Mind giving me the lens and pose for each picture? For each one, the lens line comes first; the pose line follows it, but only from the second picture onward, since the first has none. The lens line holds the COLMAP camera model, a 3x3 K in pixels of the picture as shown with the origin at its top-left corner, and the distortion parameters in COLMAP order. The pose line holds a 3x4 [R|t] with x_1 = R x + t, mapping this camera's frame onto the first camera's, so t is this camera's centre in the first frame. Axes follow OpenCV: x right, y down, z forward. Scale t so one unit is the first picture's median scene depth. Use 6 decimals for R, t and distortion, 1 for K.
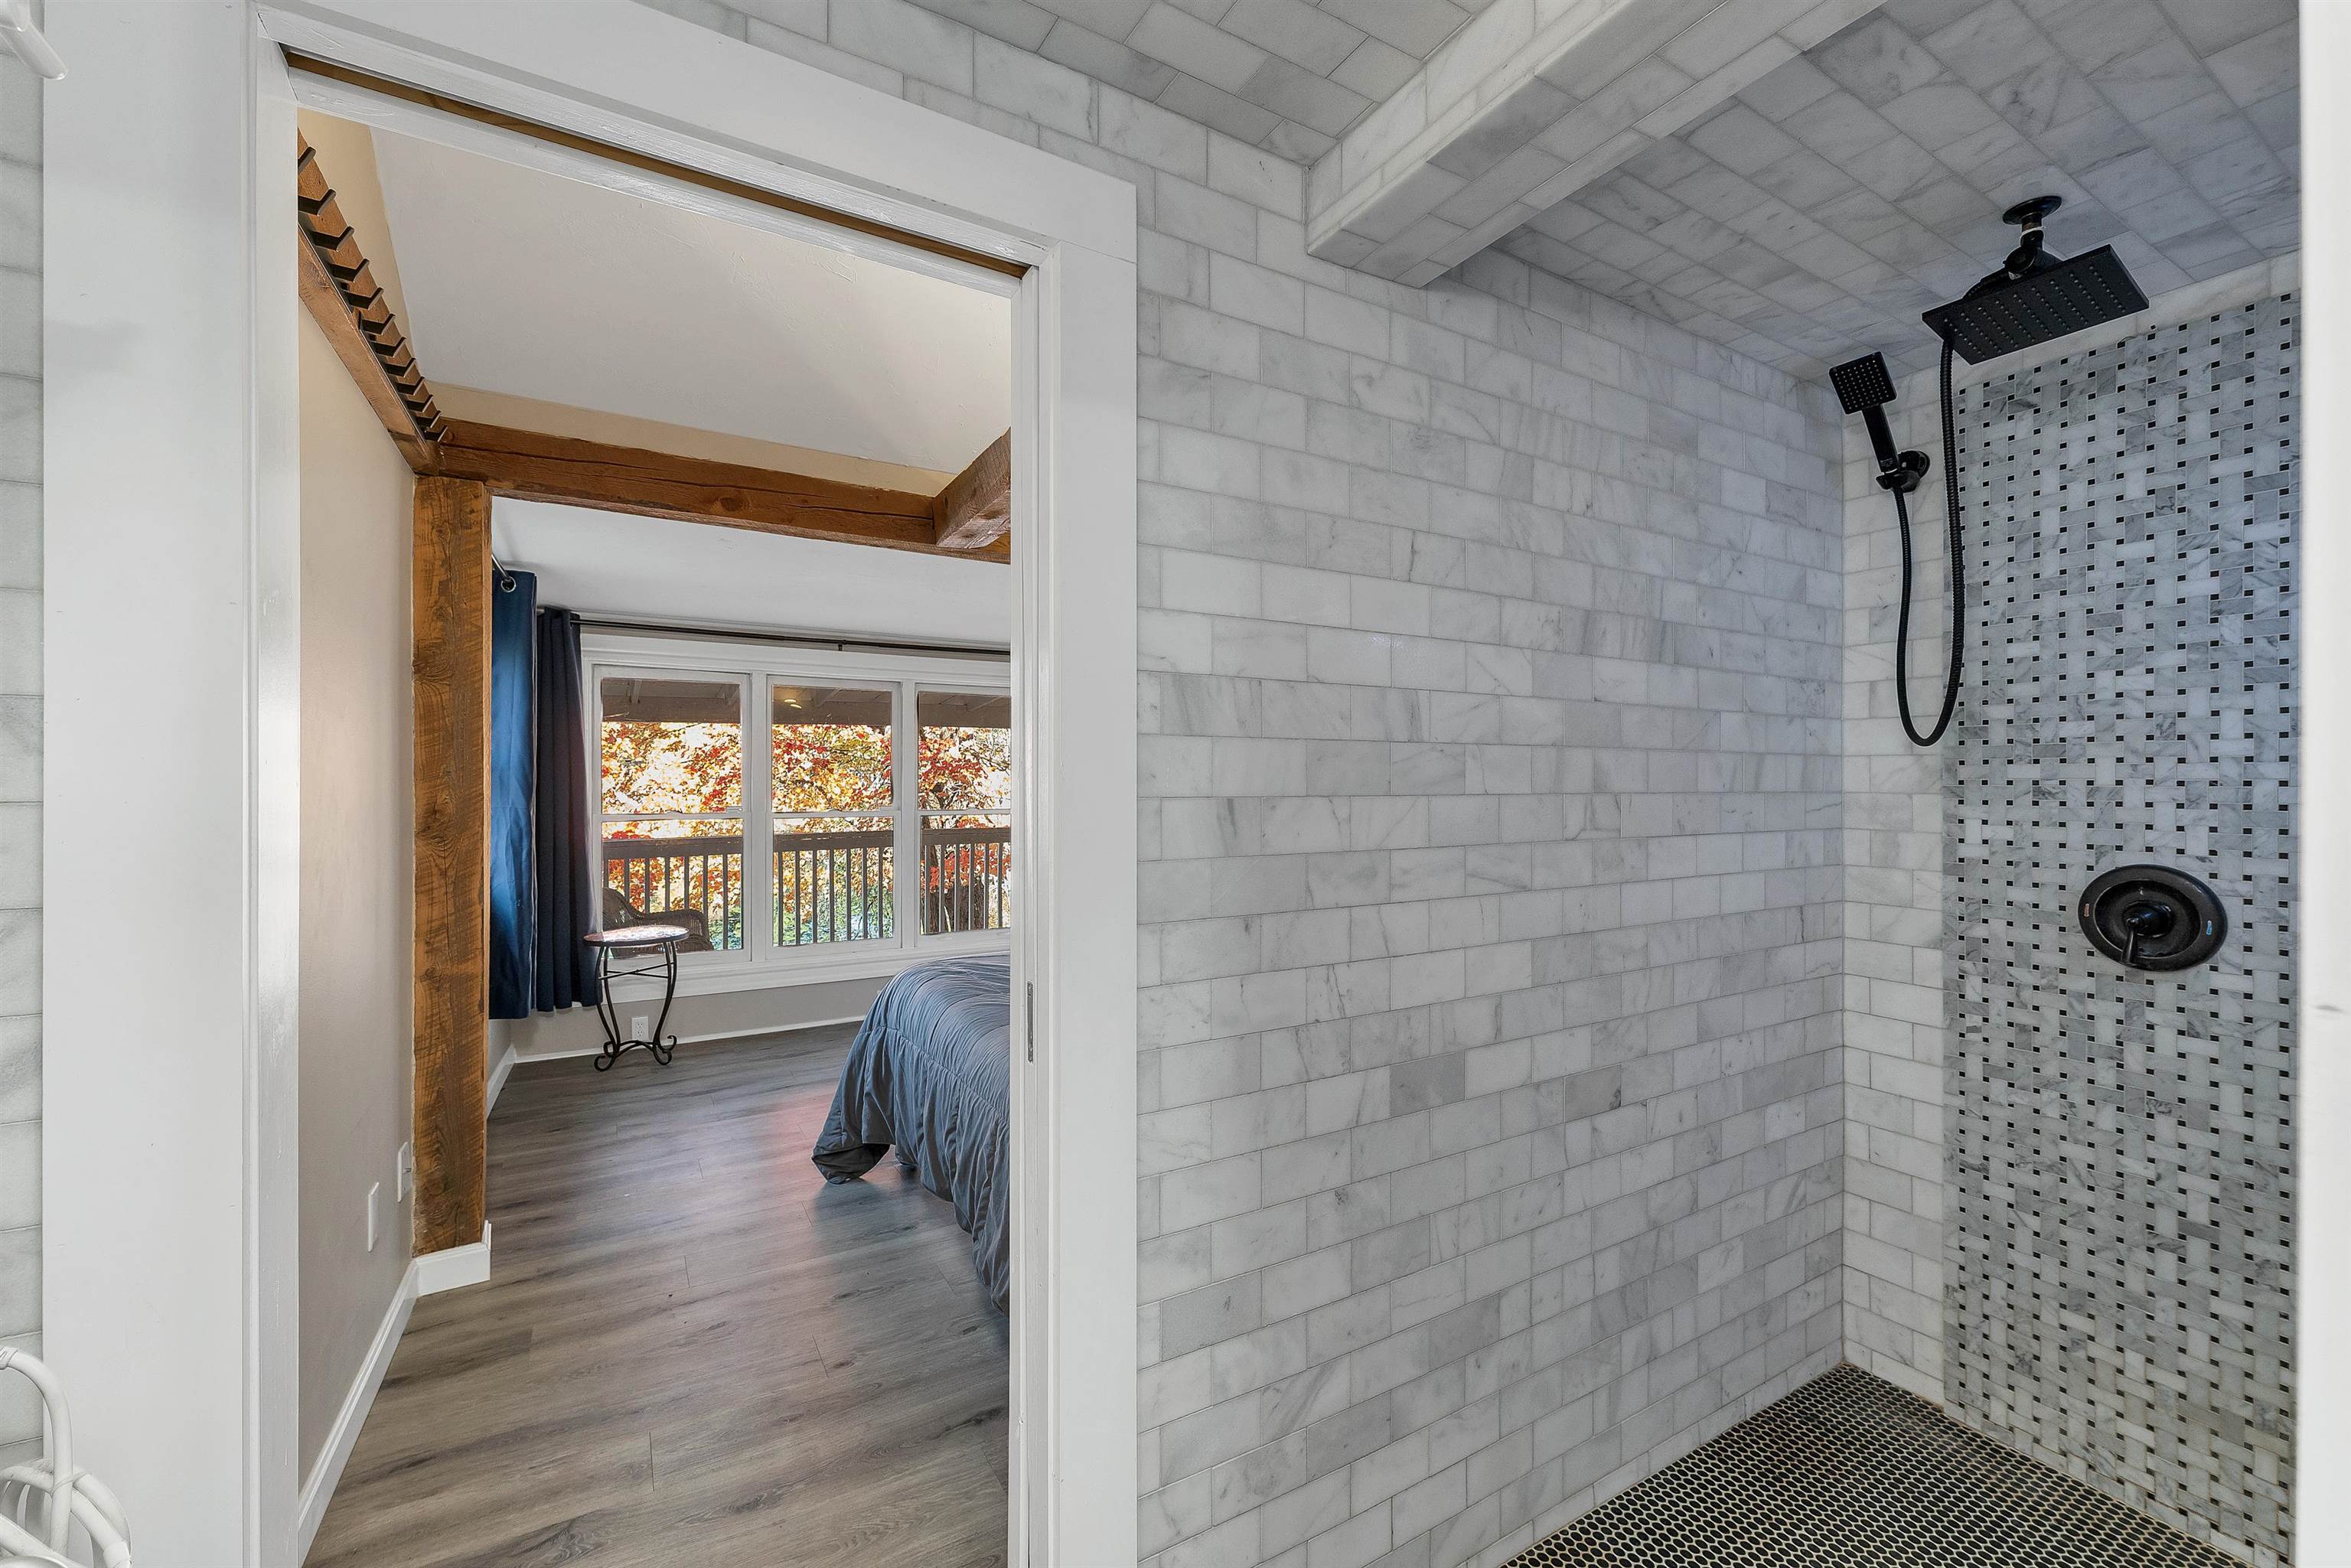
lens RADIAL K [[988.3, 0, 1179.1], [0, 988.3, 790.1], [0, 0, 1]] dist [0.001563, -0.001094]
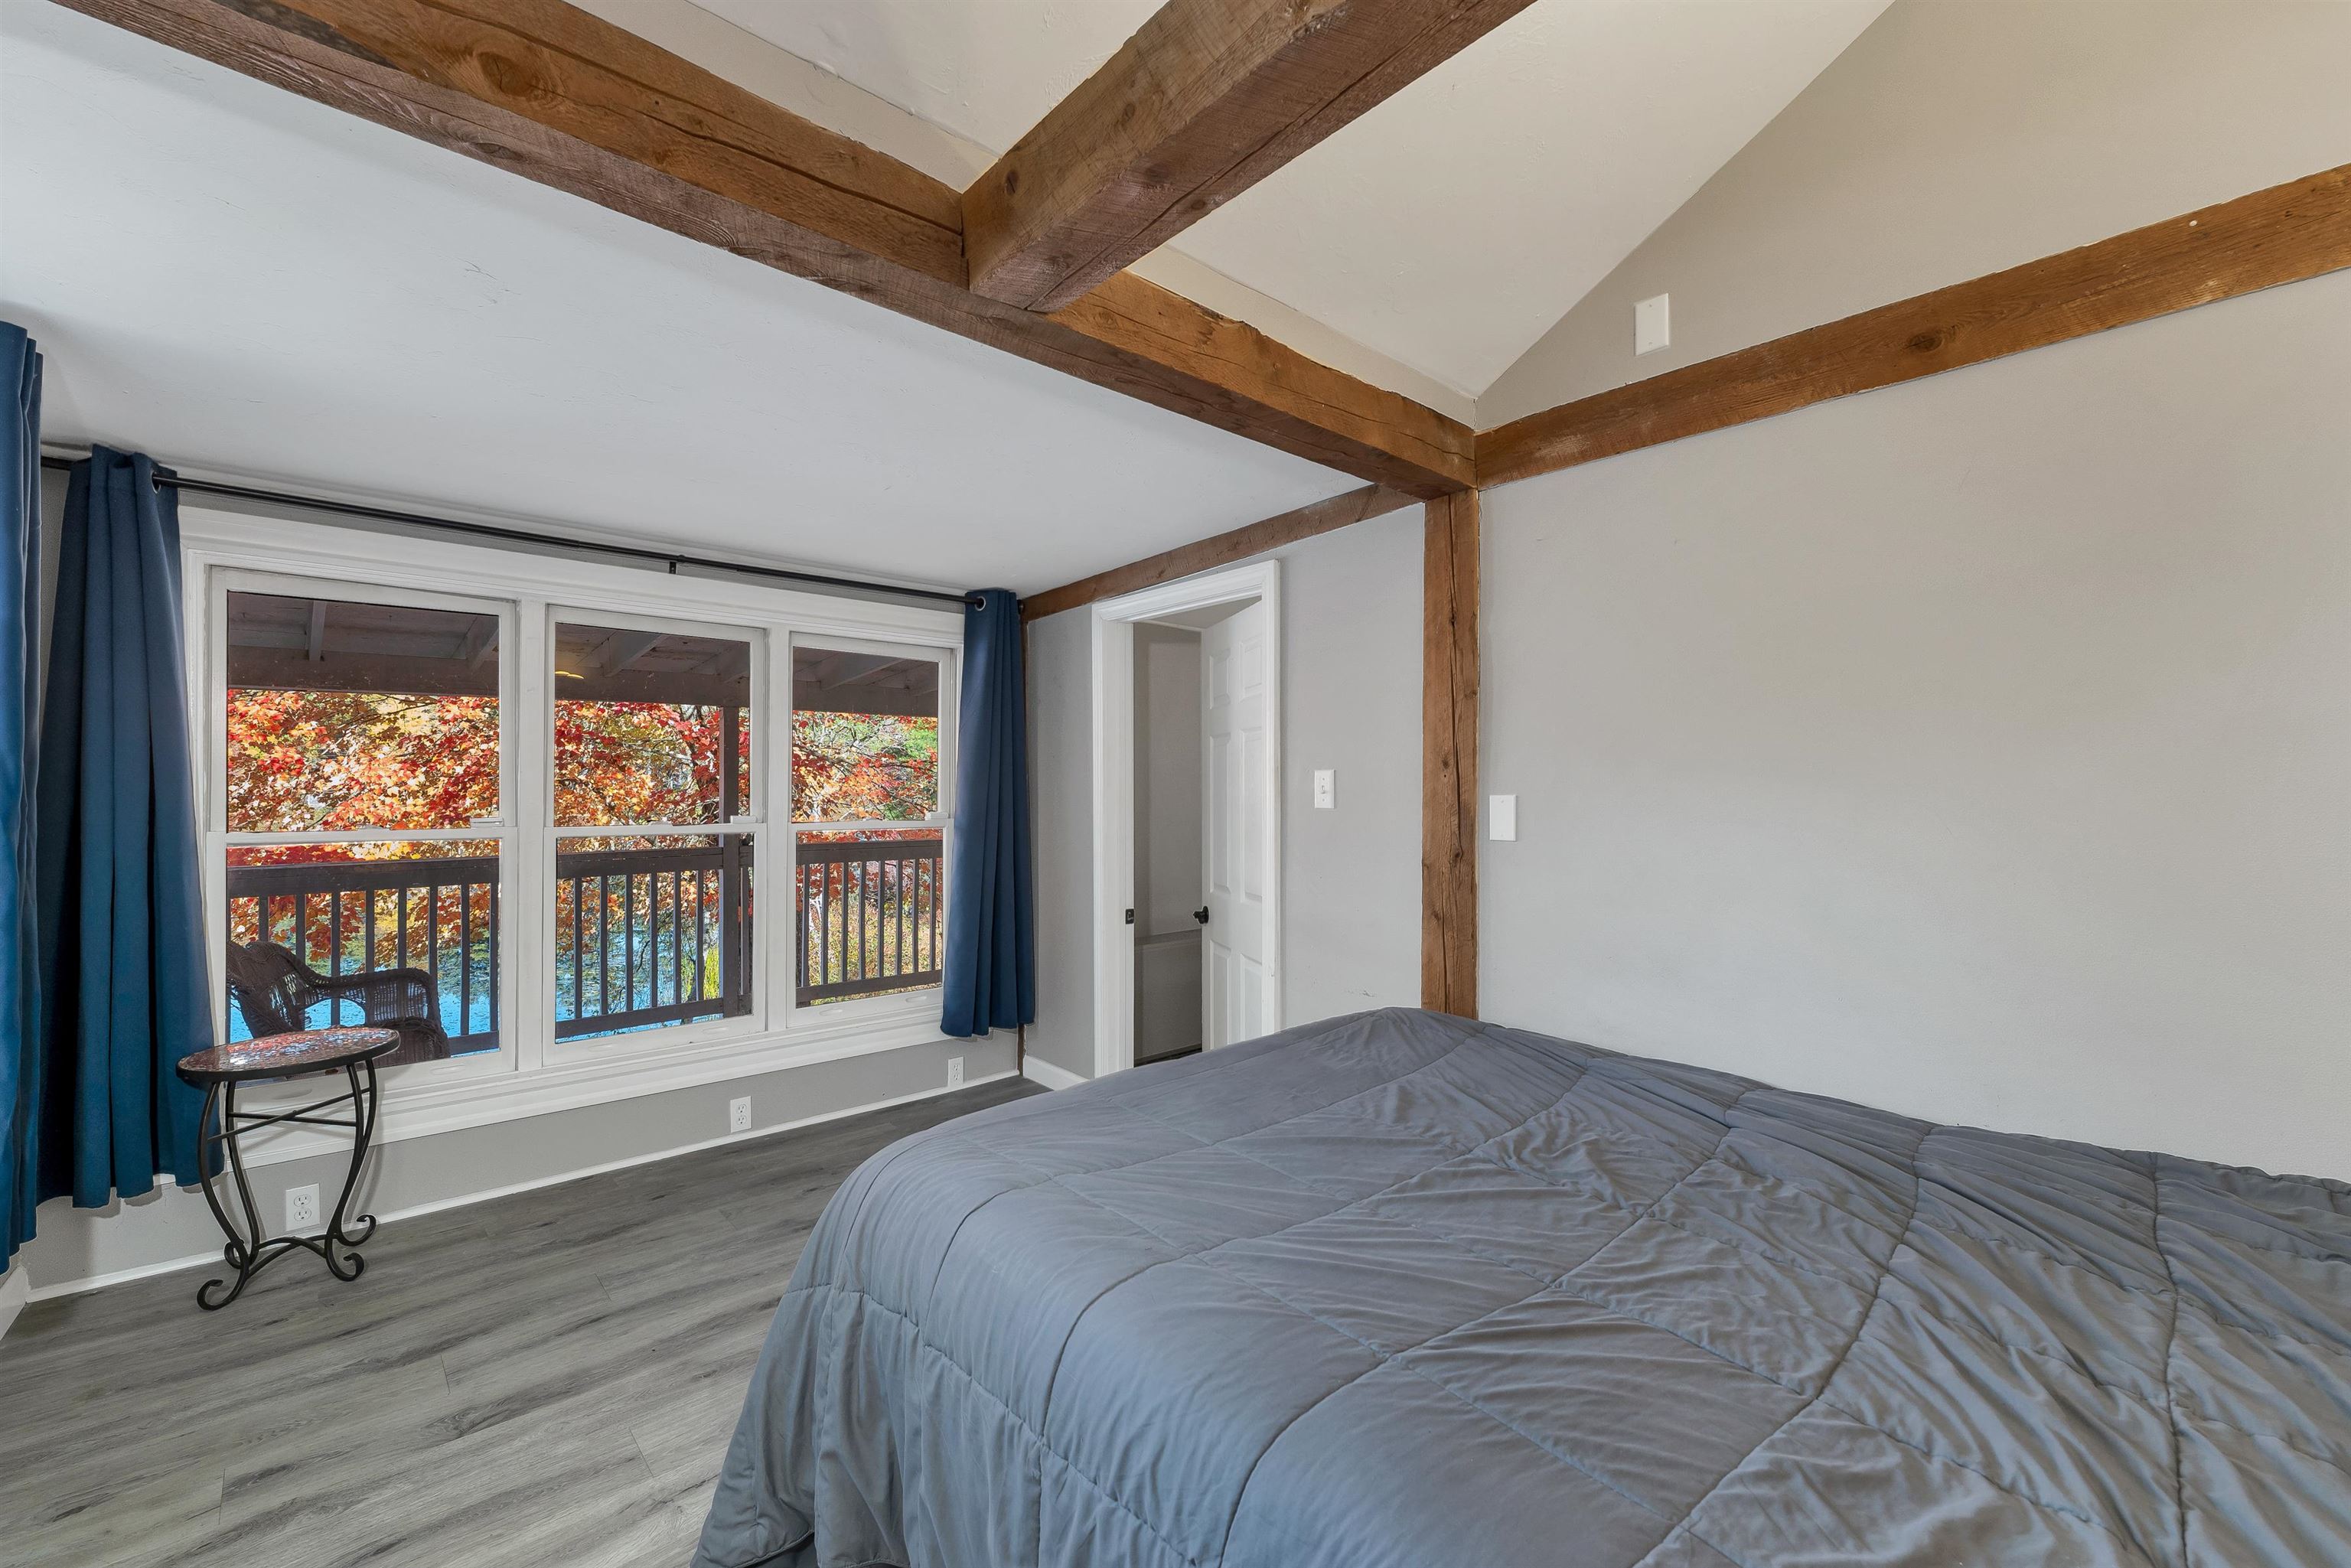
lens RADIAL K [[988.3, 0, 1176.5], [0, 988.3, 795.6], [0, 0, 1]] dist [0.001563, -0.001094]
pose [[0.980595, 0.003699, 0.196008, -0.149413], [-0.003738, 0.999993, -0.000174, 0.001567], [-0.196008, -0.000562, 0.980602, 0.312009]]
